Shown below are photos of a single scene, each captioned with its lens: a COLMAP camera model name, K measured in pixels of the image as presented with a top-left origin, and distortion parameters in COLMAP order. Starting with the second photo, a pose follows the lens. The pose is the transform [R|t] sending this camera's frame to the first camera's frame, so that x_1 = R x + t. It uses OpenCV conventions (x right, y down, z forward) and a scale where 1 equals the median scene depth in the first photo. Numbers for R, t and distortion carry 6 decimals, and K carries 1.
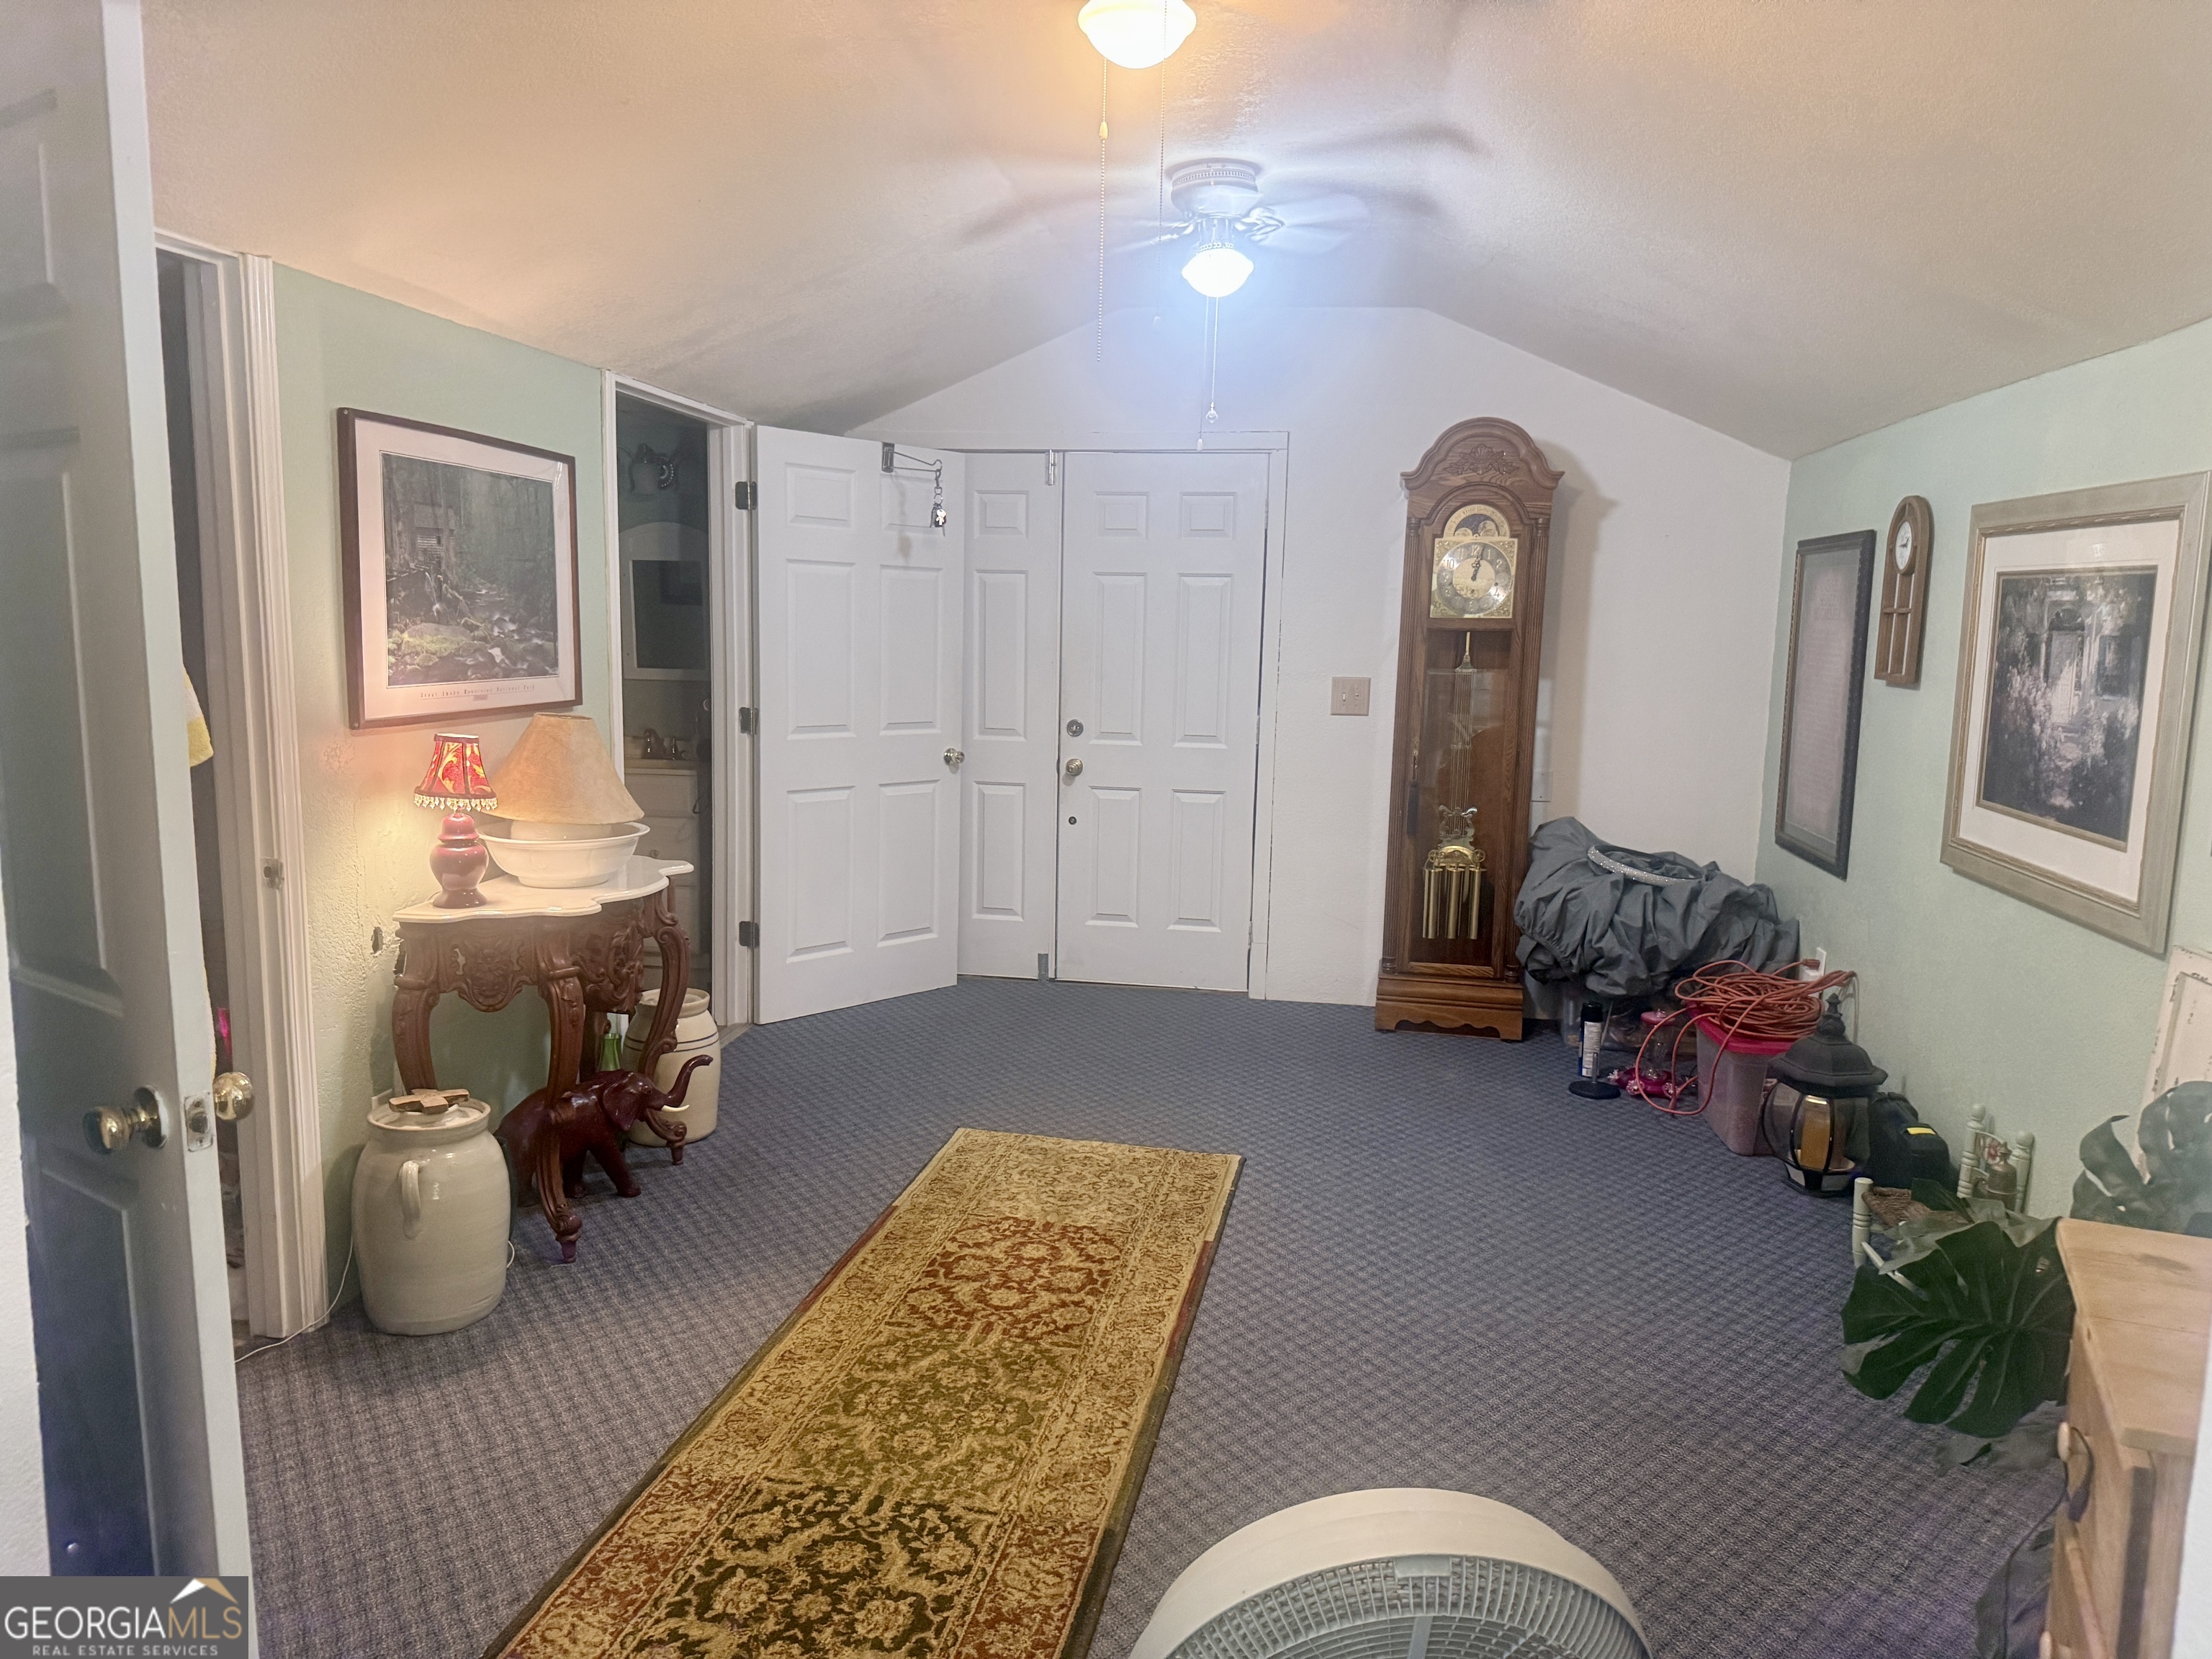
lens RADIAL K [[1560.2, 0, 1106.0], [0, 1560.2, 829.5], [0, 0, 1]] dist [0.077368, 0.002133]
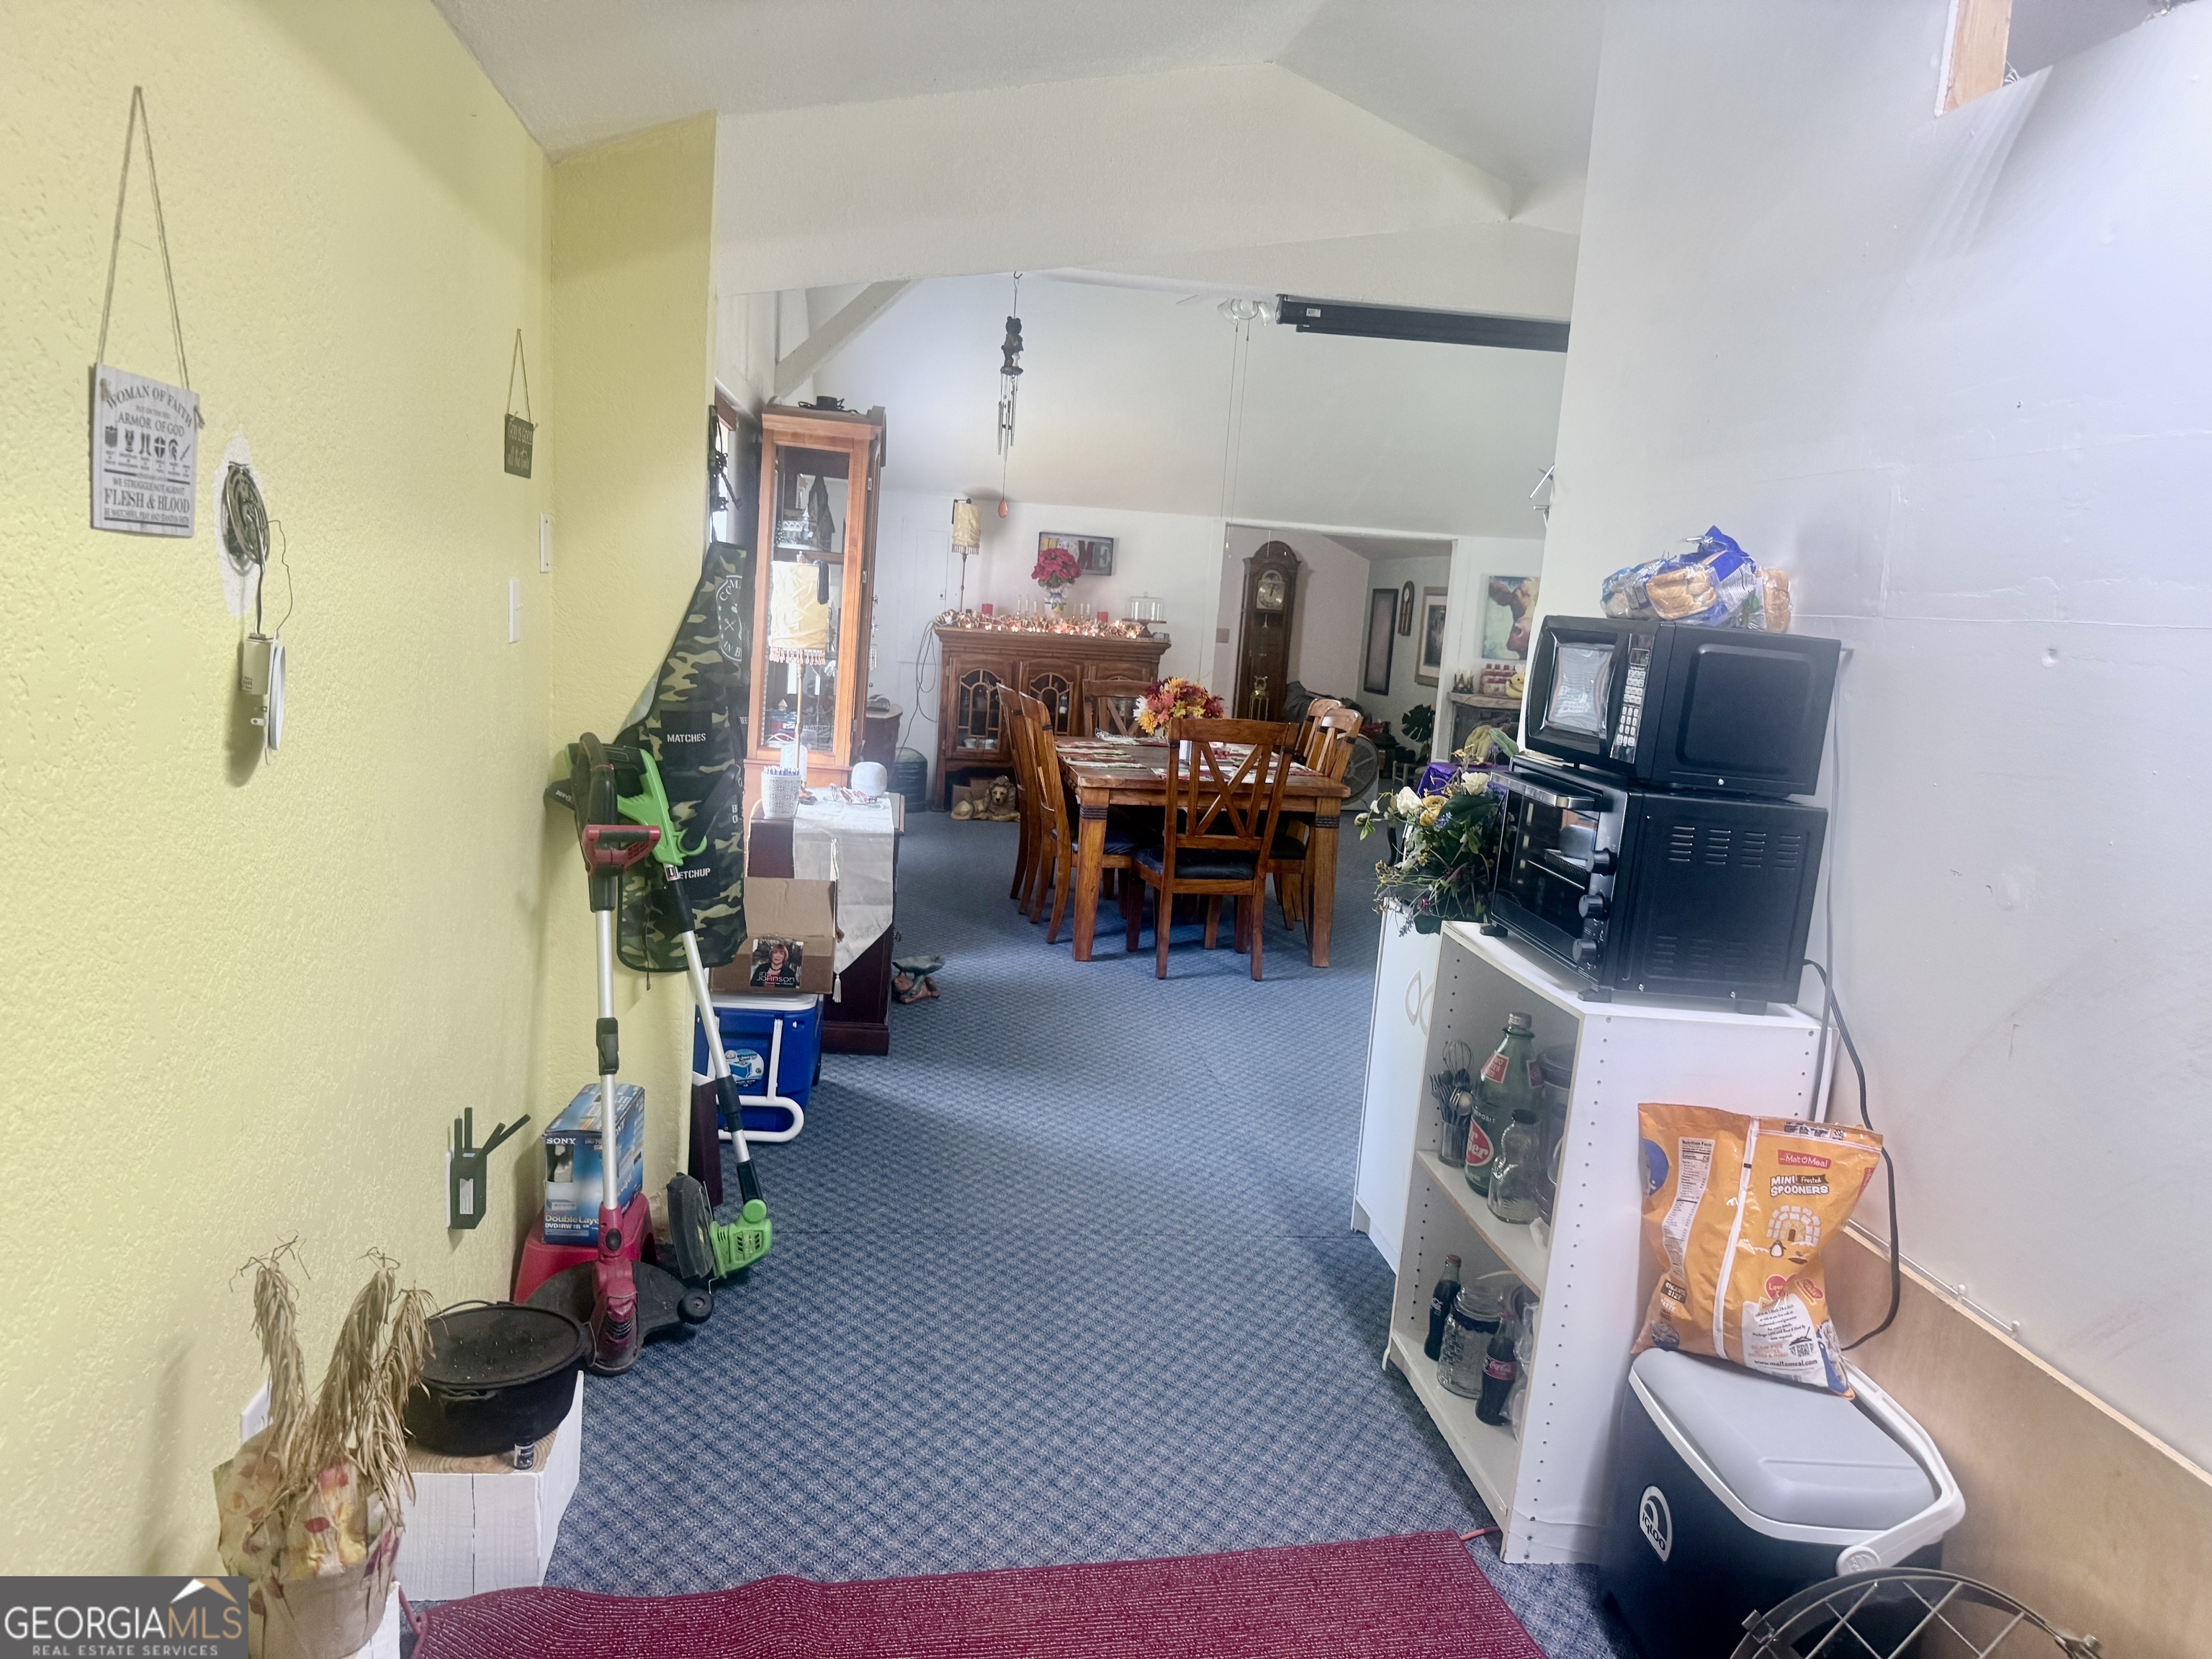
lens RADIAL K [[1519.9, 0, 1094.0], [0, 1519.9, 840.8], [0, 0, 1]] dist [0.135169, -0.316574]
pose [[0.956310, 0.001505, 0.292349, -0.932275], [-0.009199, 0.999646, 0.024946, 0.233075], [-0.292208, -0.026546, 0.955986, -1.662568]]
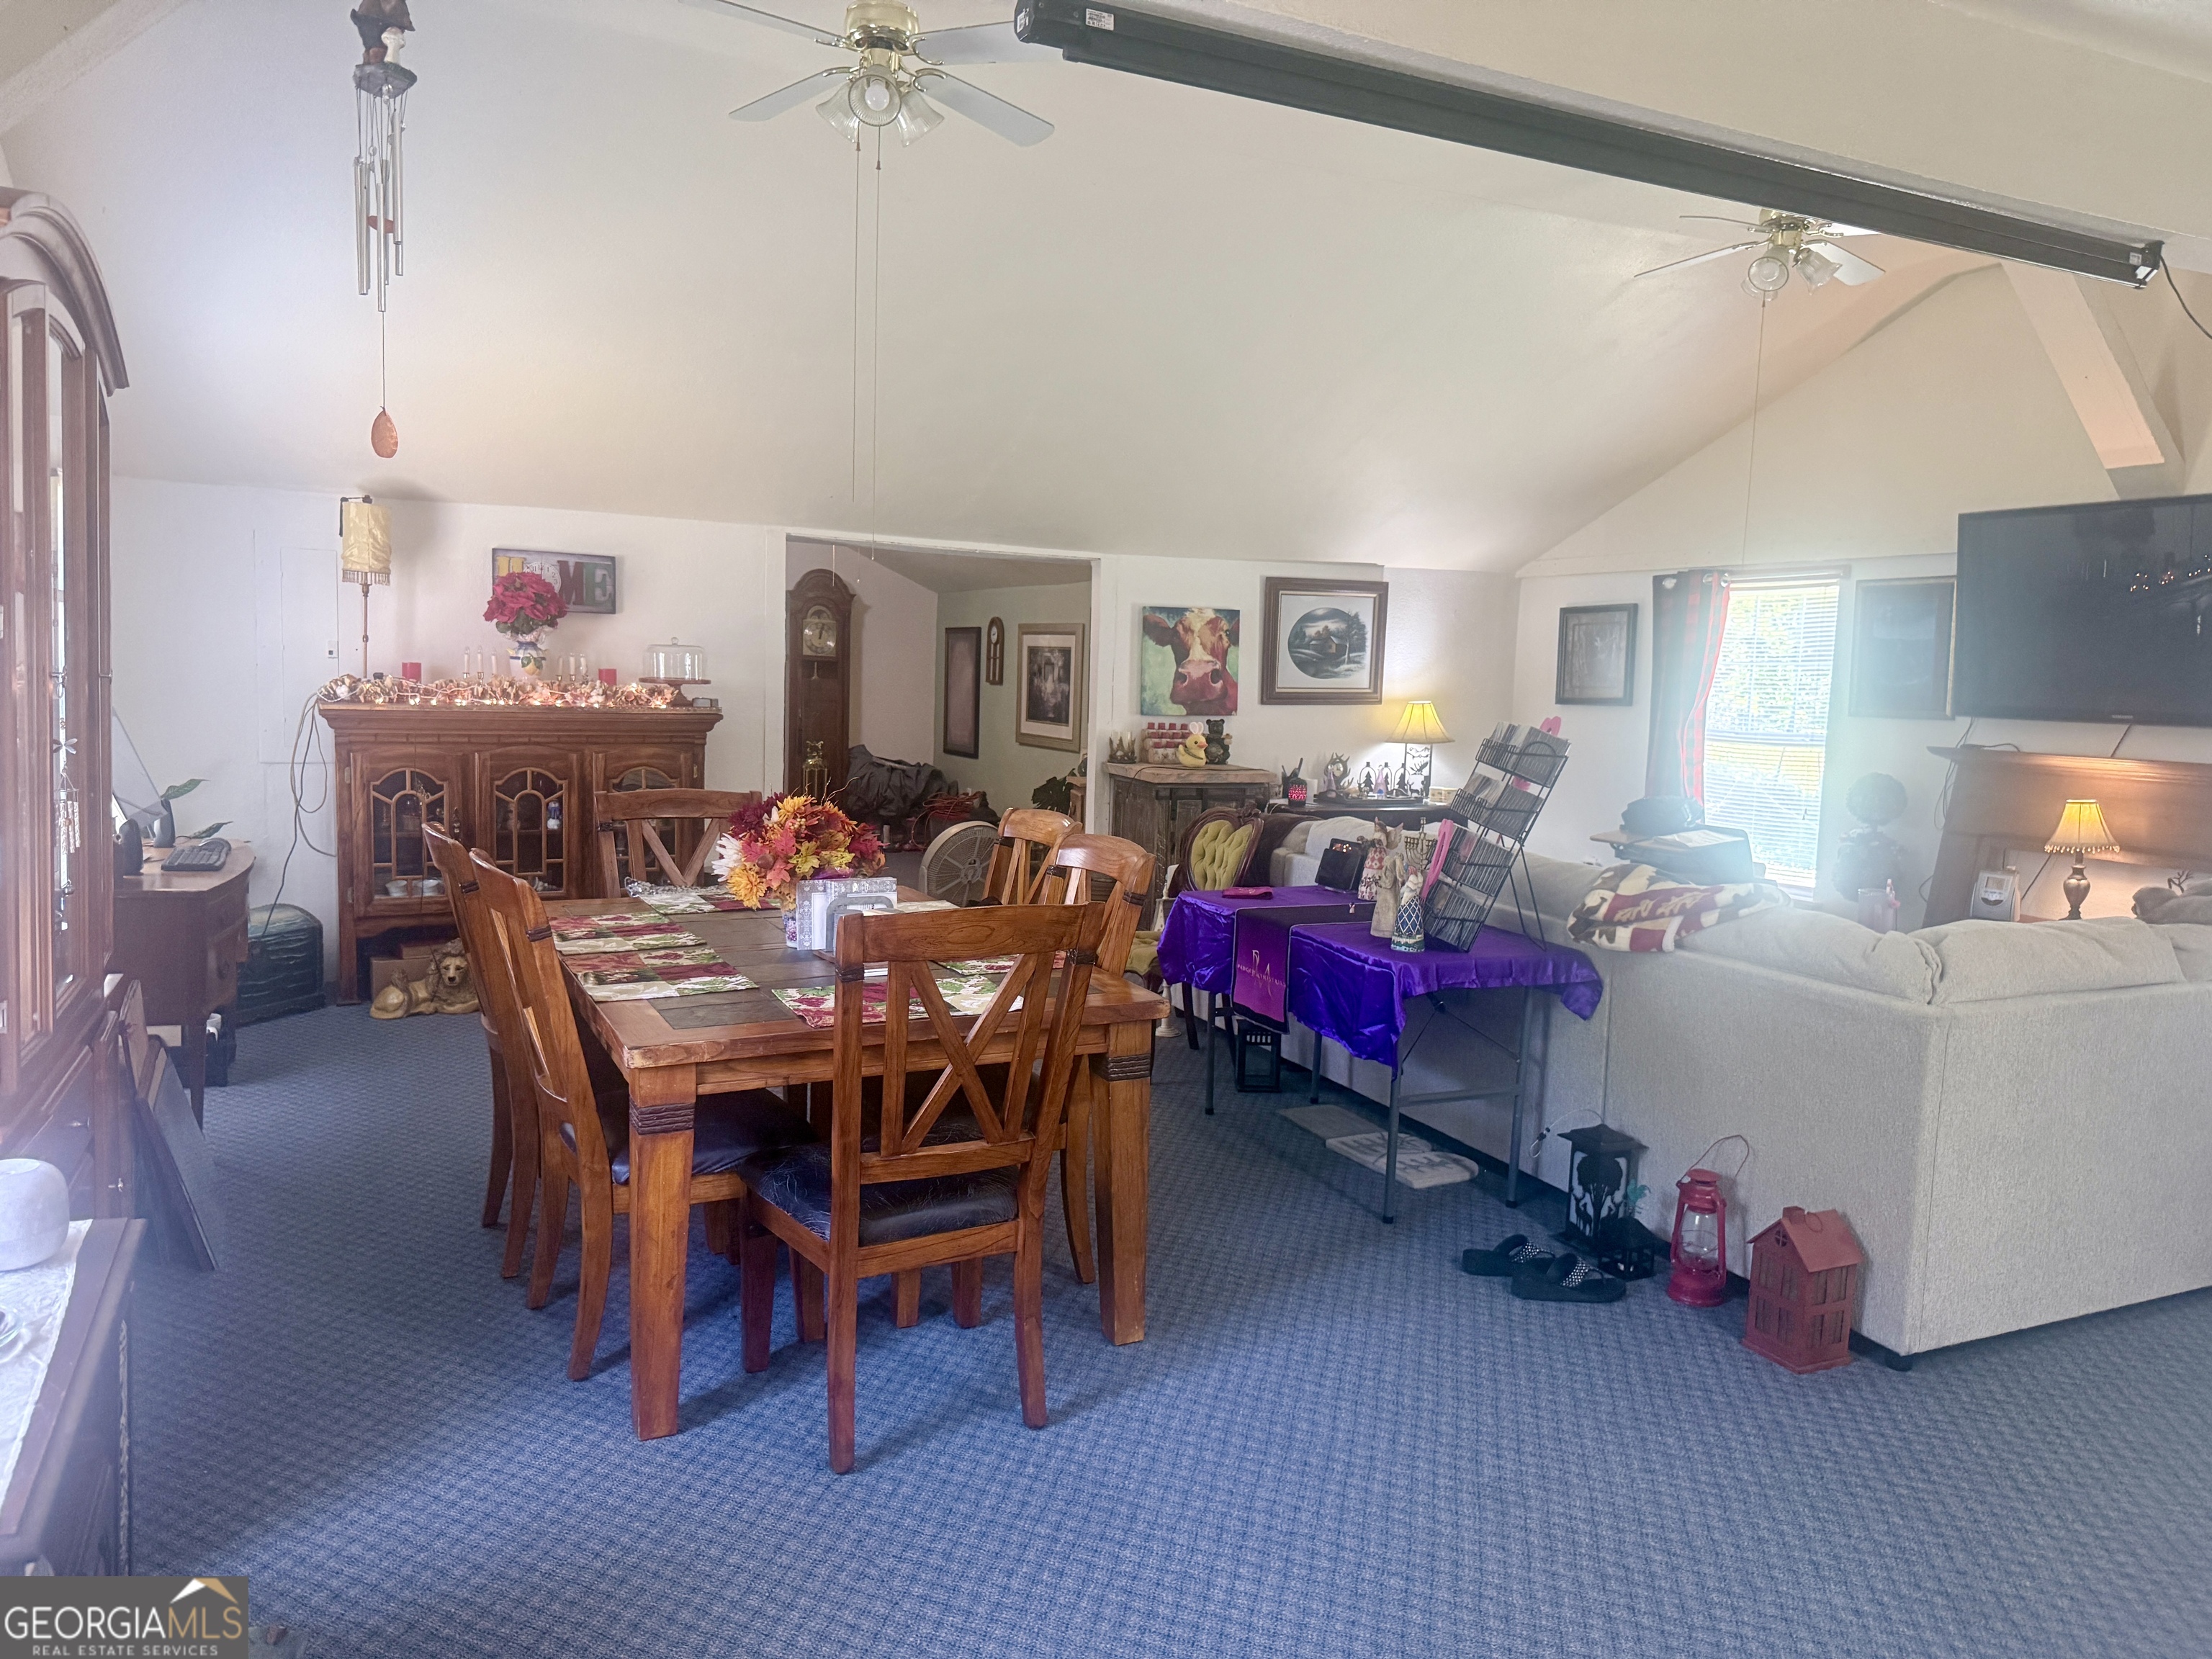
lens RADIAL K [[1519.9, 0, 1094.0], [0, 1519.9, 840.8], [0, 0, 1]] dist [0.135169, -0.316574]
pose [[0.812082, -0.055395, 0.580908, -0.771118], [0.062672, 0.998006, 0.007557, 0.145503], [-0.580168, 0.030269, 0.813934, -1.055045]]
